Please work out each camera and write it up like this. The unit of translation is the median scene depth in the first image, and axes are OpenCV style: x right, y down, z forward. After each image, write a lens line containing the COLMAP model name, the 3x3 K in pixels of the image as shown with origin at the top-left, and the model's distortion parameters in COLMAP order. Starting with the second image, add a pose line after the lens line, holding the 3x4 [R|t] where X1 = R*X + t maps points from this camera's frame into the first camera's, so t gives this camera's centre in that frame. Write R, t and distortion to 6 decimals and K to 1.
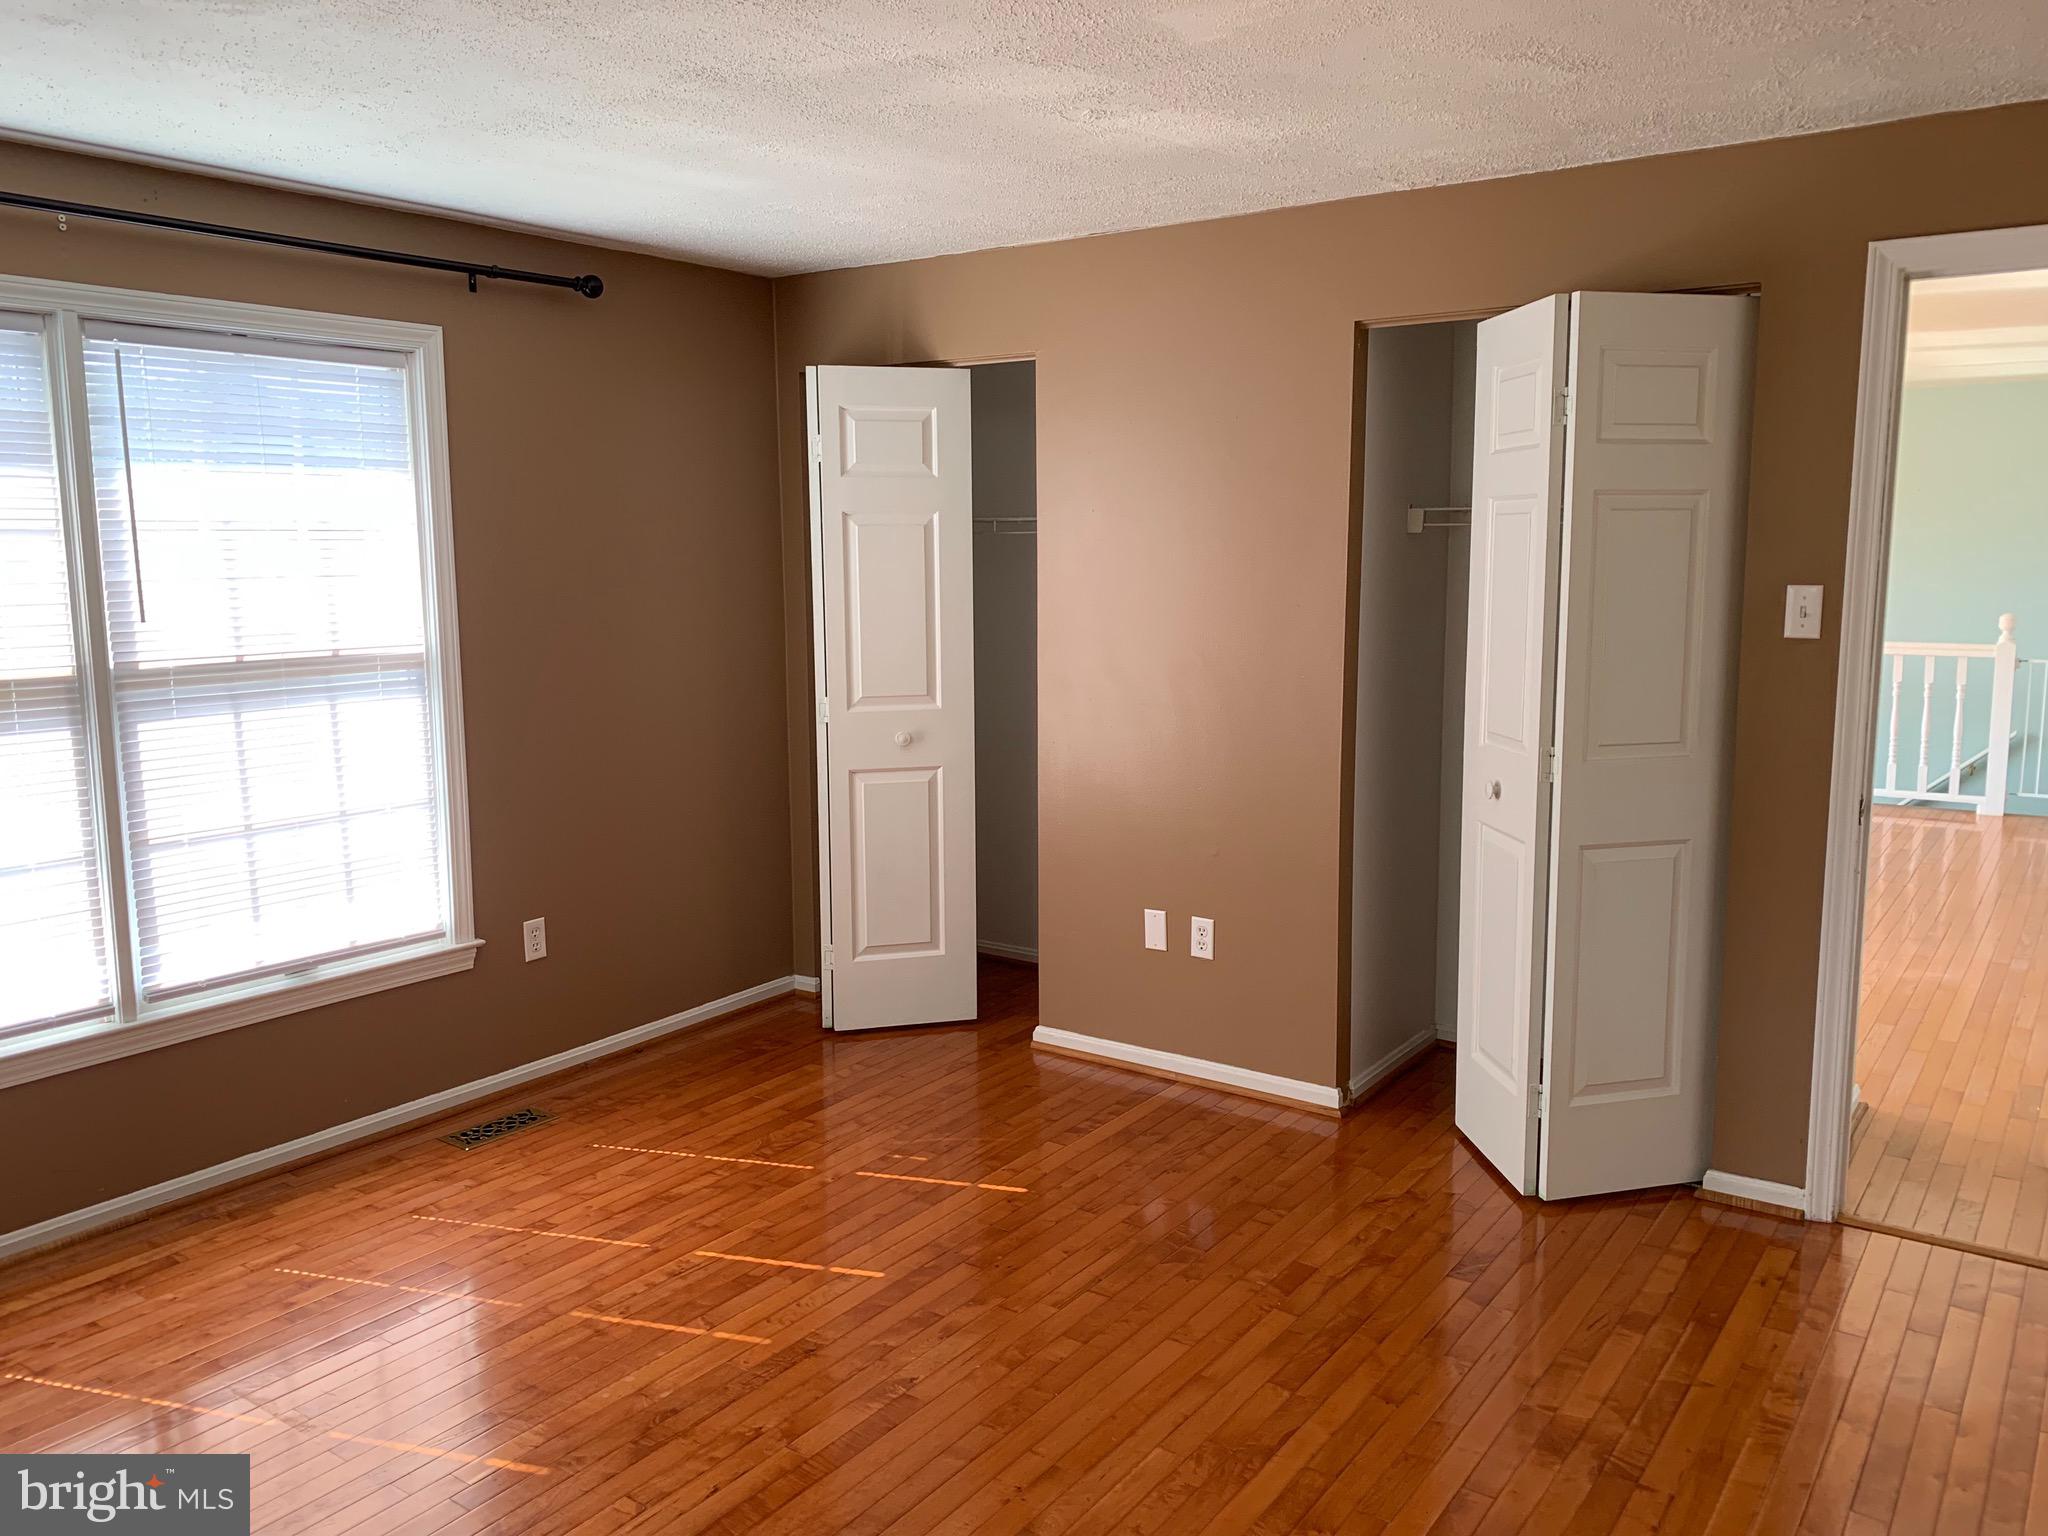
lens RADIAL K [[1597.7, 0, 1020.0], [0, 1597.7, 726.6], [0, 0, 1]] dist [0.191564, -0.225047]
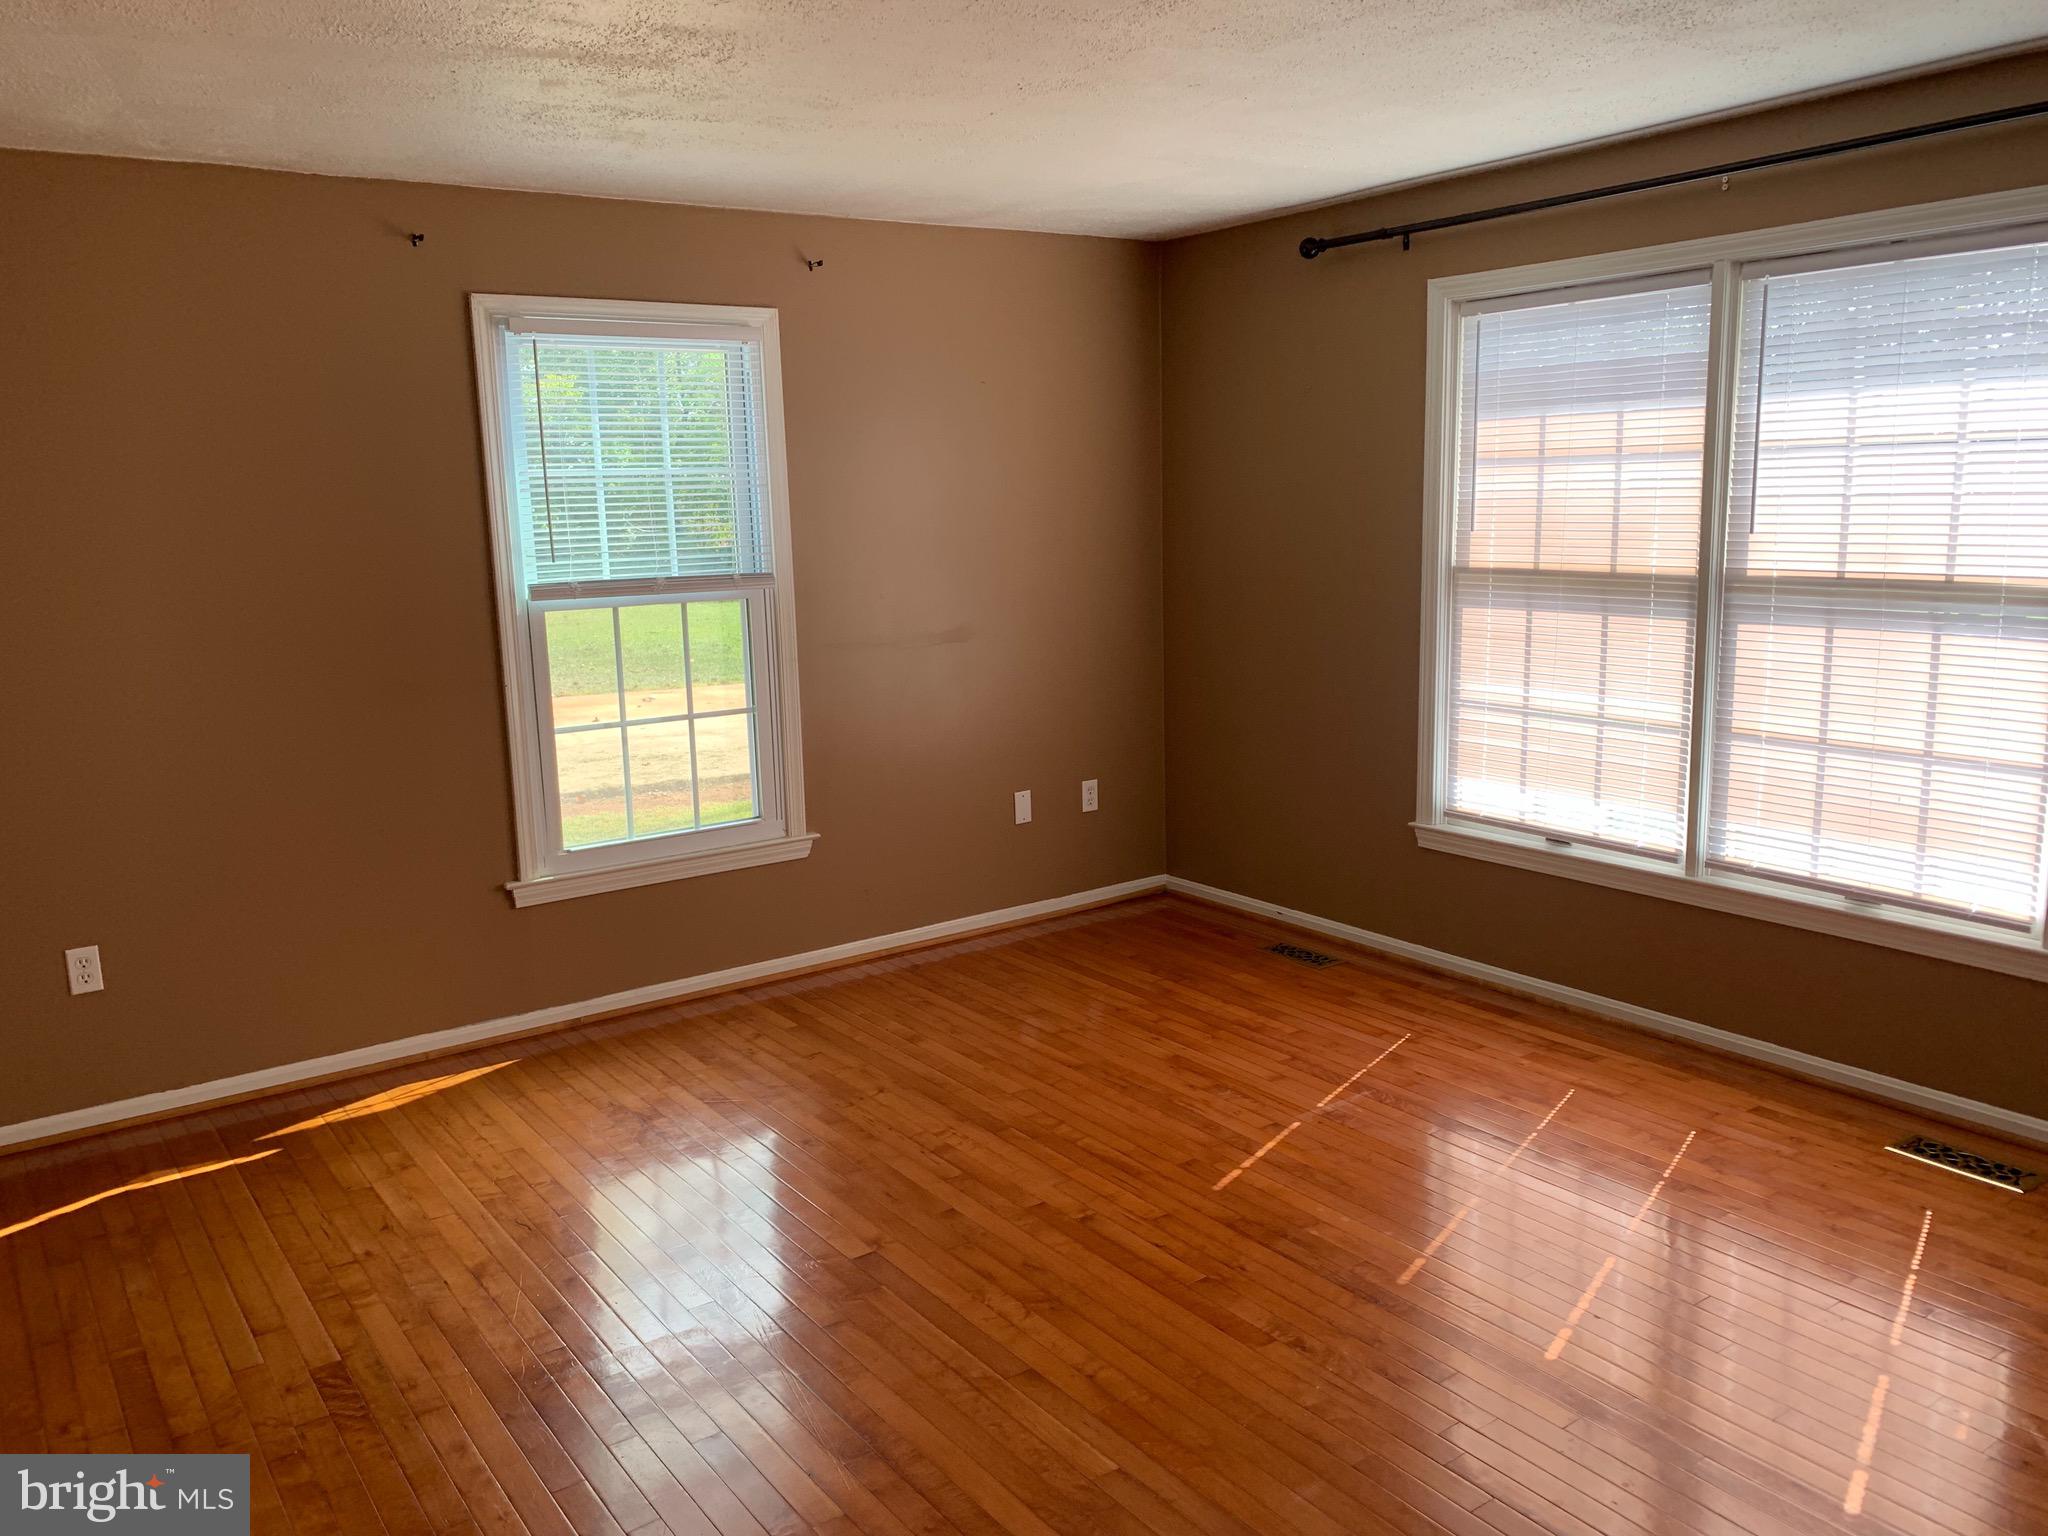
lens RADIAL K [[1597.7, 0, 1020.0], [0, 1597.7, 726.6], [0, 0, 1]] dist [0.191564, -0.225047]
pose [[-0.307357, 0.157732, -0.938431, 0.675192], [-0.089322, 0.977031, 0.193475, -0.105993], [0.947393, 0.143289, -0.286208, 0.866653]]
